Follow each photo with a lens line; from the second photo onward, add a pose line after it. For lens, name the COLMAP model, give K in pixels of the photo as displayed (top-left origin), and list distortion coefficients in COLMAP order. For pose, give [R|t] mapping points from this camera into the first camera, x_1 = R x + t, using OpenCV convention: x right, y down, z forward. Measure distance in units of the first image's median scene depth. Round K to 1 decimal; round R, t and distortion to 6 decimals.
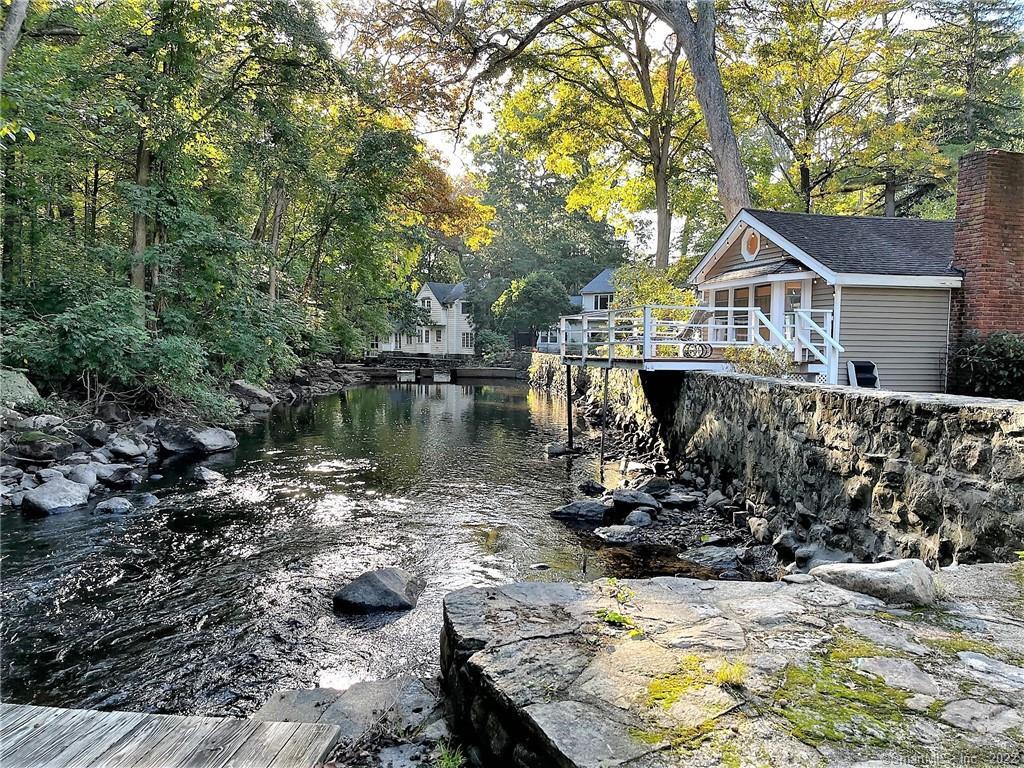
lens RADIAL K [[766.6, 0, 514.2], [0, 766.6, 386.6], [0, 0, 1]] dist [0.054215, -0.077686]
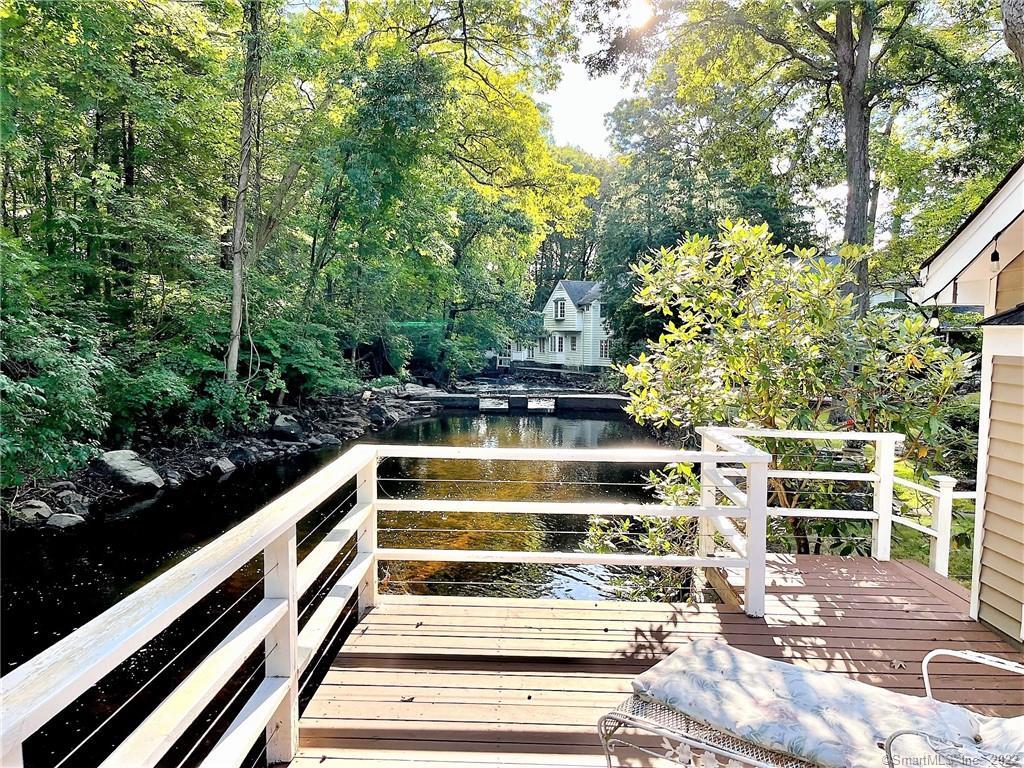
lens RADIAL K [[766.6, 0, 518.4], [0, 766.6, 388.7], [0, 0, 1]] dist [0.054215, -0.077686]
pose [[0.972917, 0.014931, -0.230670, 0.038400], [-0.012834, 0.999862, 0.010591, -0.025953], [0.230796, -0.007343, 0.972974, 0.174404]]
